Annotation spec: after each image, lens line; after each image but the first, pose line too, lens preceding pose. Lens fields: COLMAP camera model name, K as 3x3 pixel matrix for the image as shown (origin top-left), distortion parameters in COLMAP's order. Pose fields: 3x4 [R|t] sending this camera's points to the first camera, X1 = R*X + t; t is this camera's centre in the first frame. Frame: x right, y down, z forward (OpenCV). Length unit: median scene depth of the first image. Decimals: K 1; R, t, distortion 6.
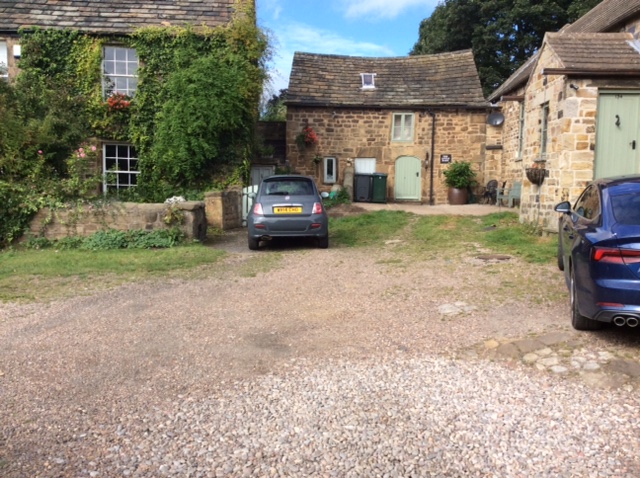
lens RADIAL K [[580.4, 0, 328.5], [0, 580.4, 254.8], [0, 0, 1]] dist [0.107003, -0.192579]
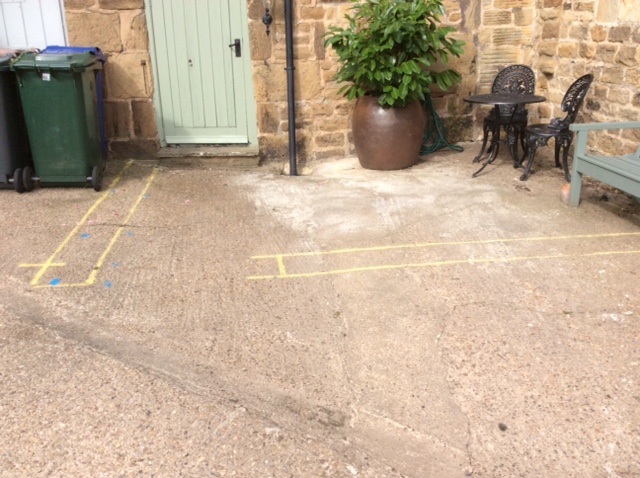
lens RADIAL K [[578.2, 0, 318.9], [0, 578.2, 250.2], [0, 0, 1]] dist [0.107508, -0.180169]
pose [[0.986393, -0.079037, 0.144160, 0.144779], [0.041029, 0.967458, 0.249682, -0.114999], [-0.159203, -0.240370, 0.957537, 0.725803]]
